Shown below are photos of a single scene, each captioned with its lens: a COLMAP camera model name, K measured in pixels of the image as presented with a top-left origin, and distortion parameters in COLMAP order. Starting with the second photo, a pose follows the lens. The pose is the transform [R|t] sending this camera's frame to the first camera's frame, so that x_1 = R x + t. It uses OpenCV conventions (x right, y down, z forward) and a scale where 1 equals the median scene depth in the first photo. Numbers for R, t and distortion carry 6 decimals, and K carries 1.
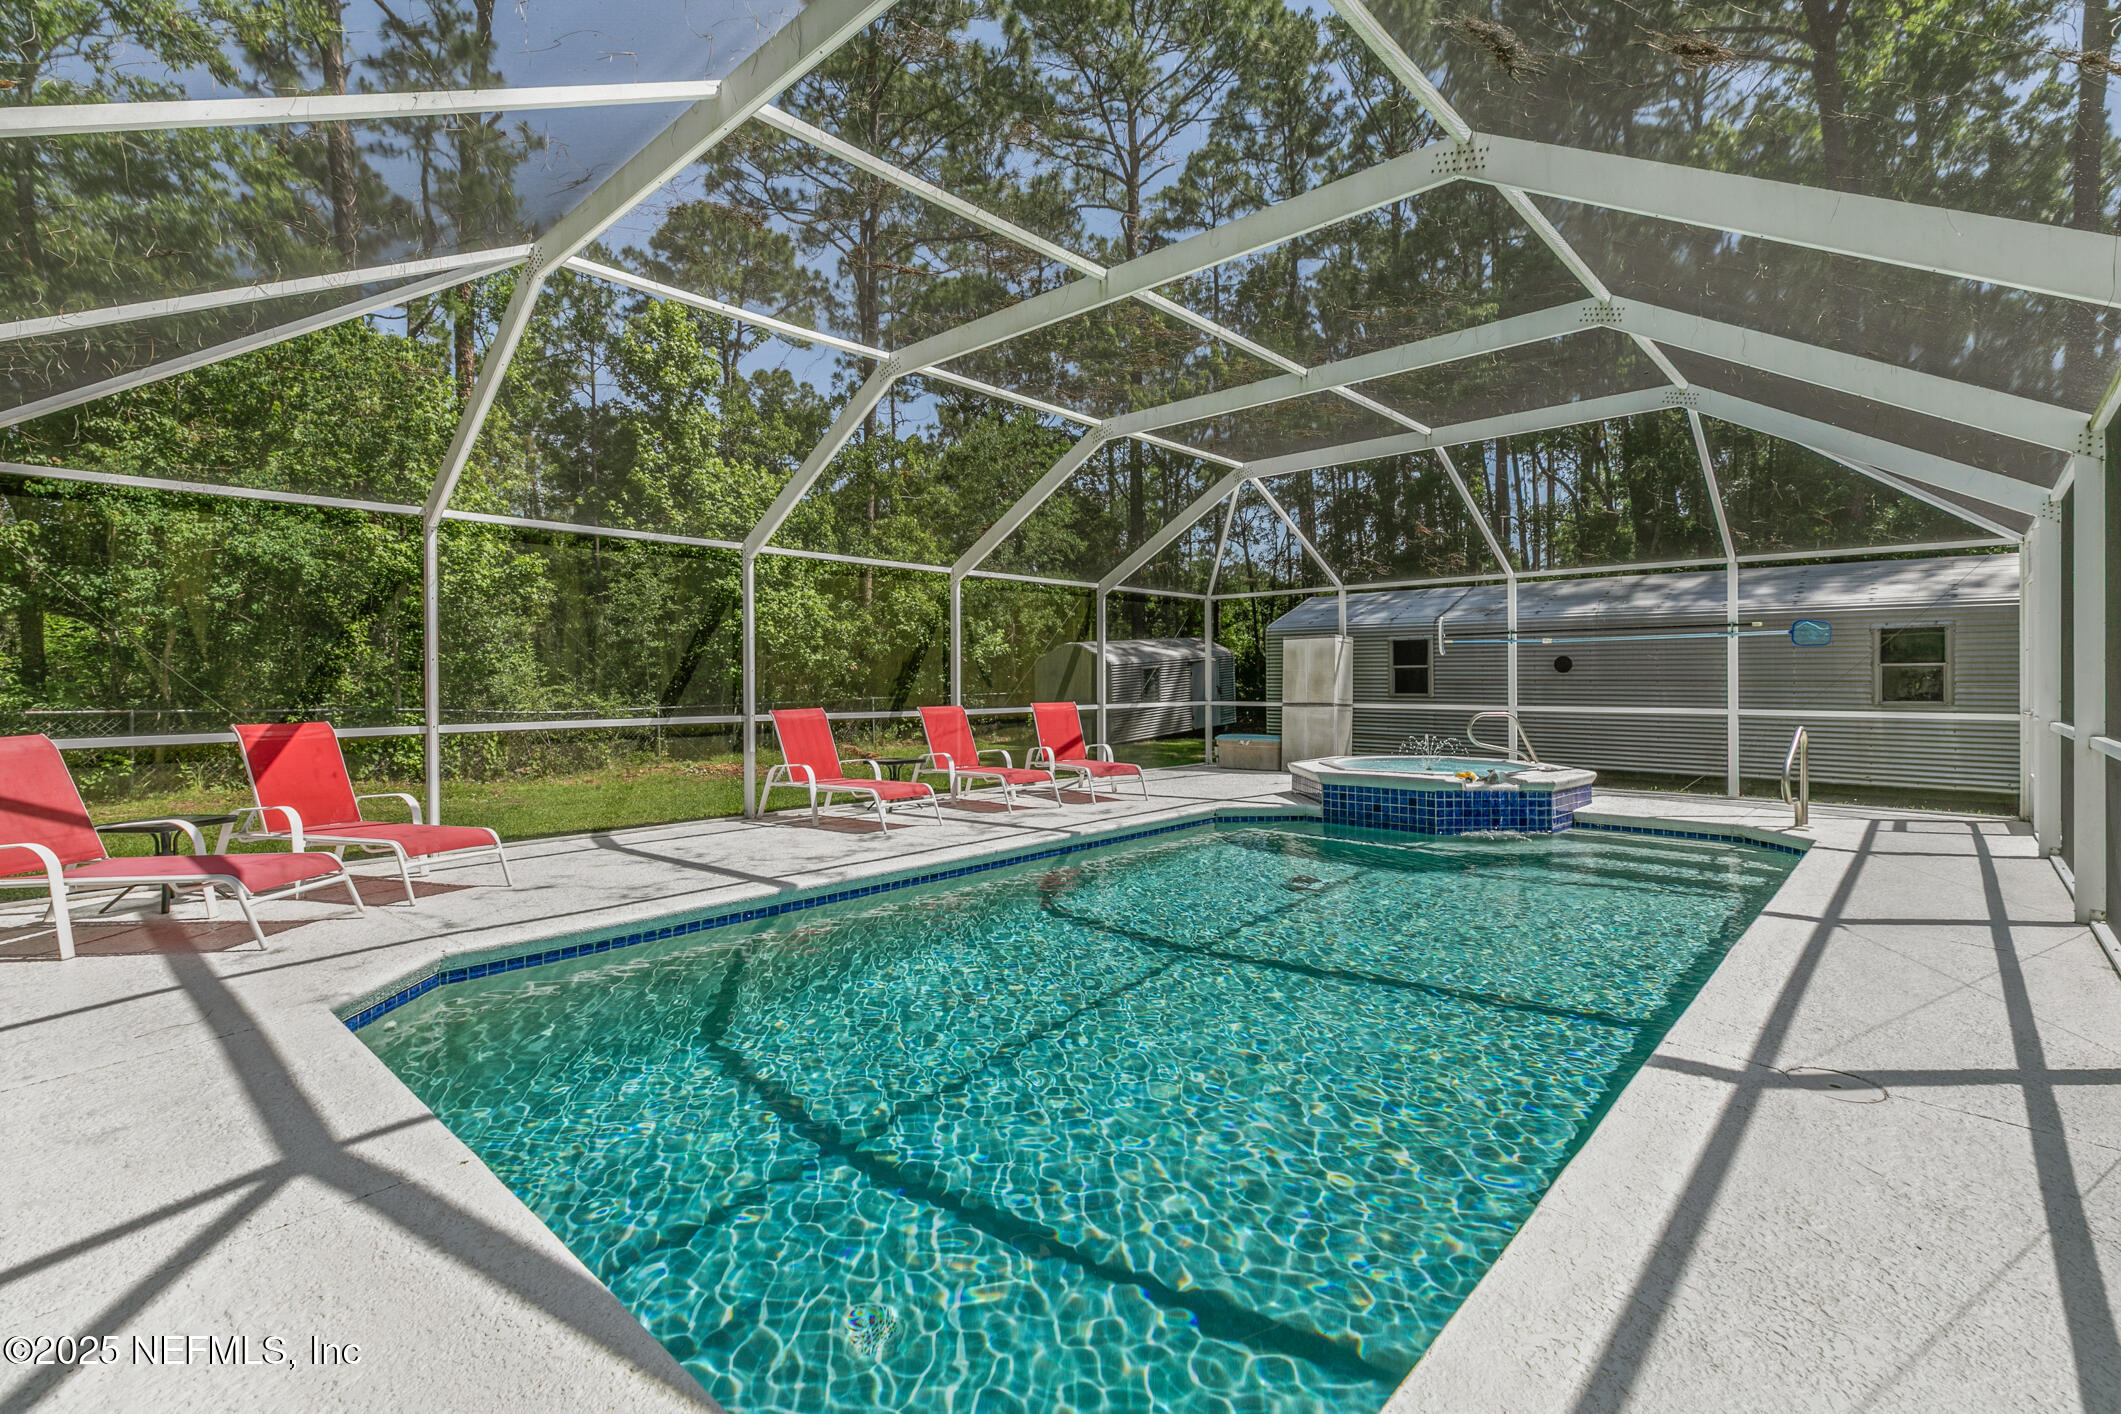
lens RADIAL K [[986.3, 0, 1113.9], [0, 986.3, 690.8], [0, 0, 1]] dist [0.016038, -0.004428]
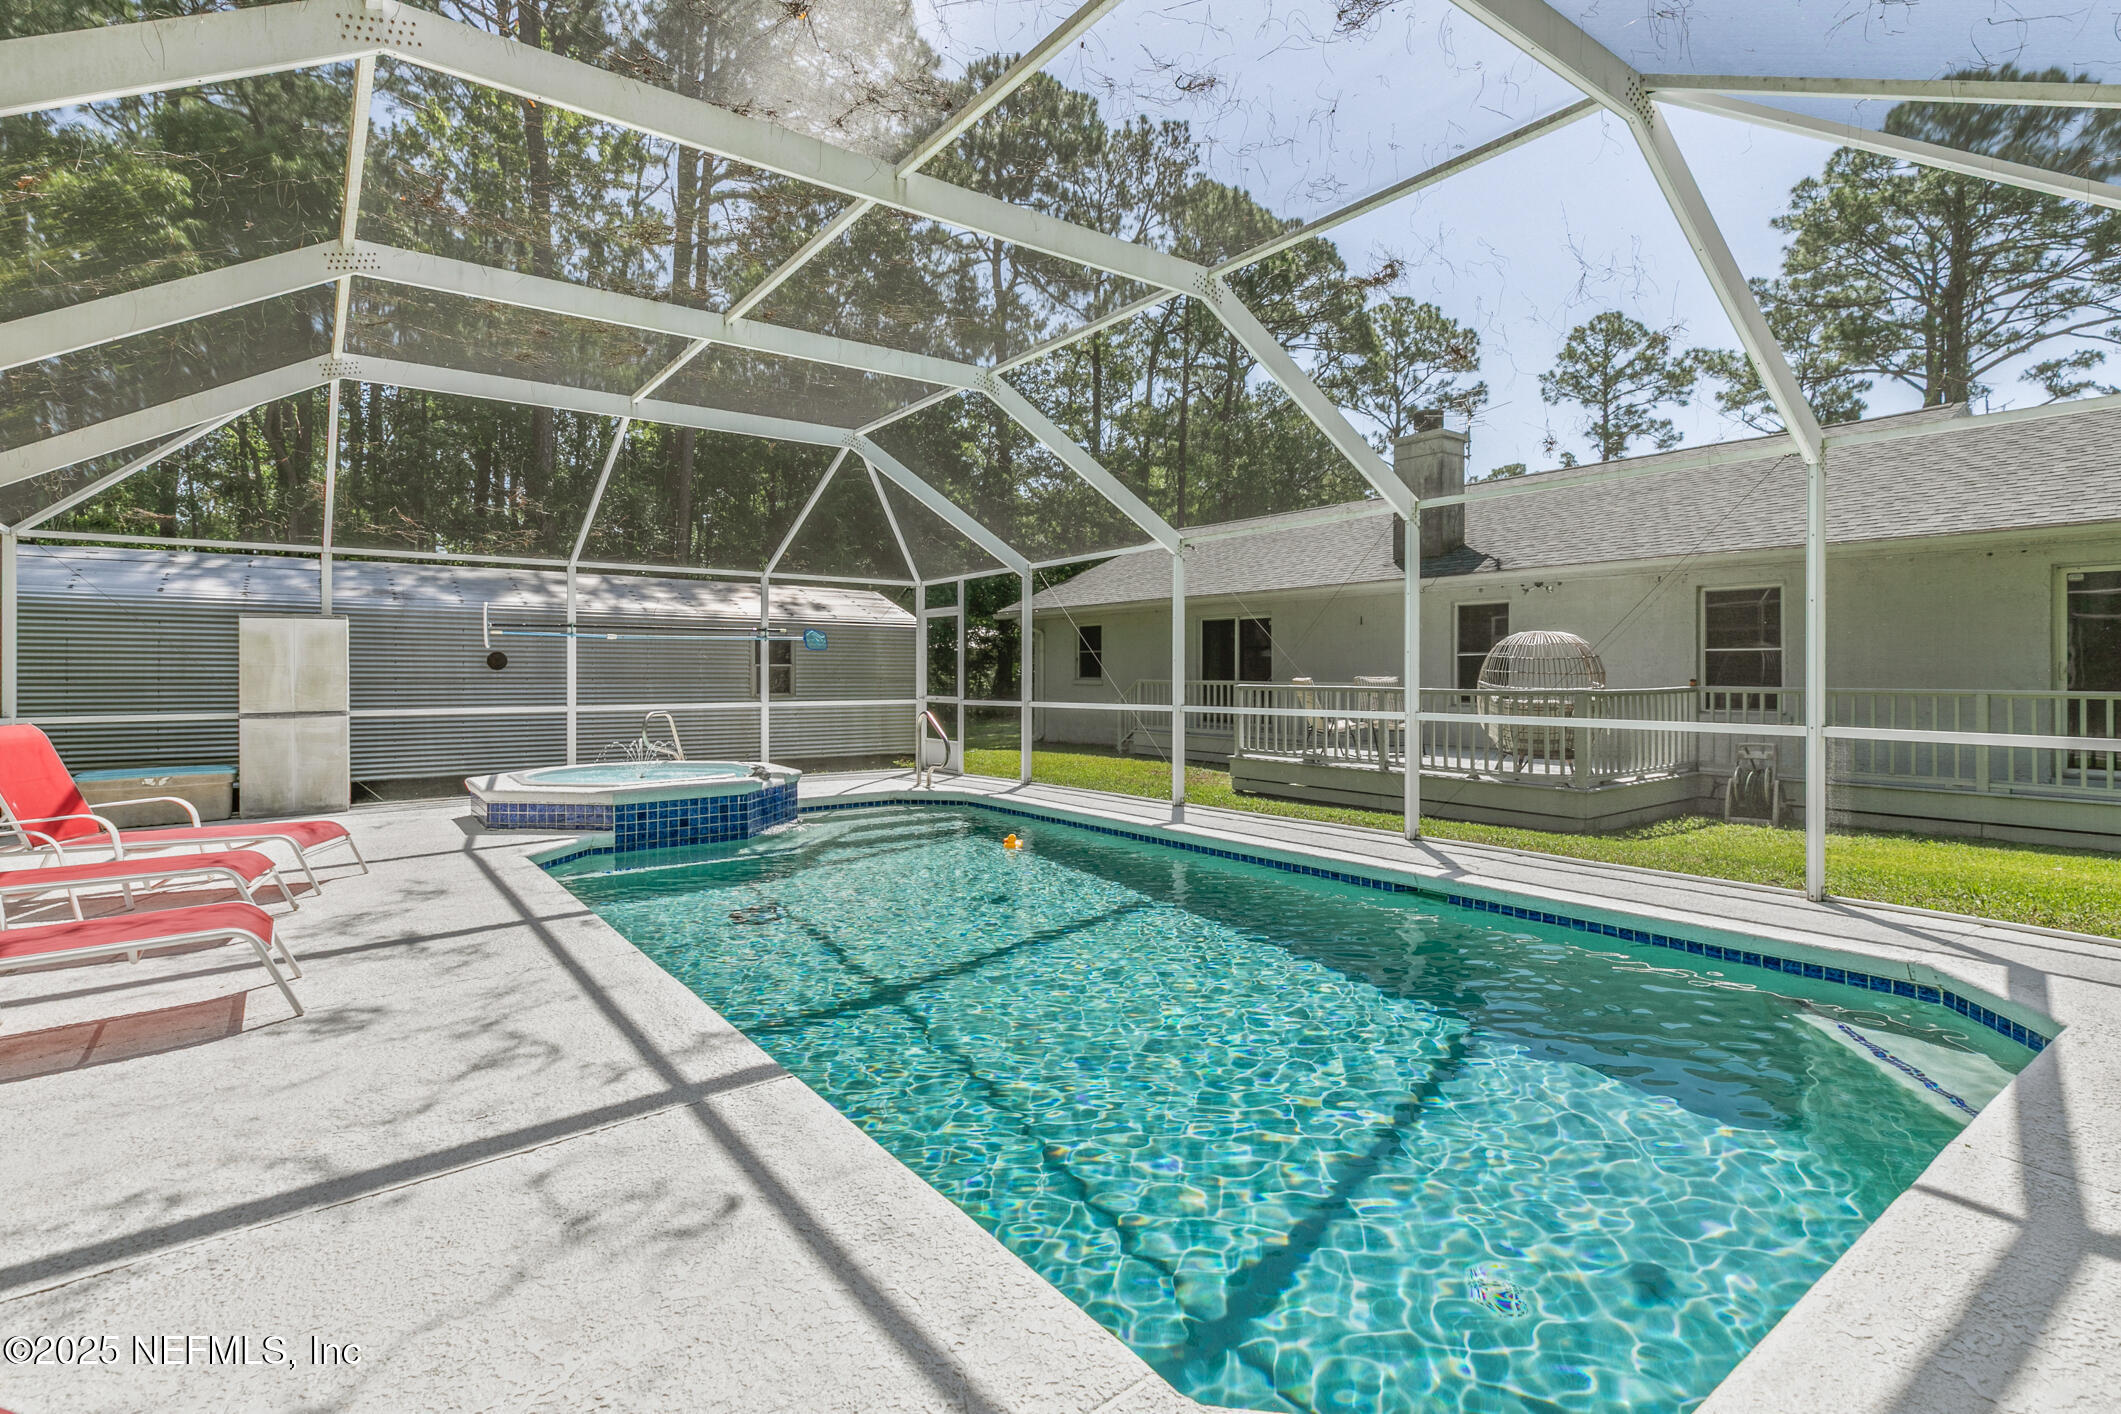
lens RADIAL K [[986.3, 0, 1069.6], [0, 986.3, 697.2], [0, 0, 1]] dist [0.016038, -0.004428]
pose [[0.213063, -0.022905, 0.976770, -0.508819], [0.016945, 0.999661, 0.019745, -0.004569], [-0.976891, 0.012345, 0.213379, 0.464326]]
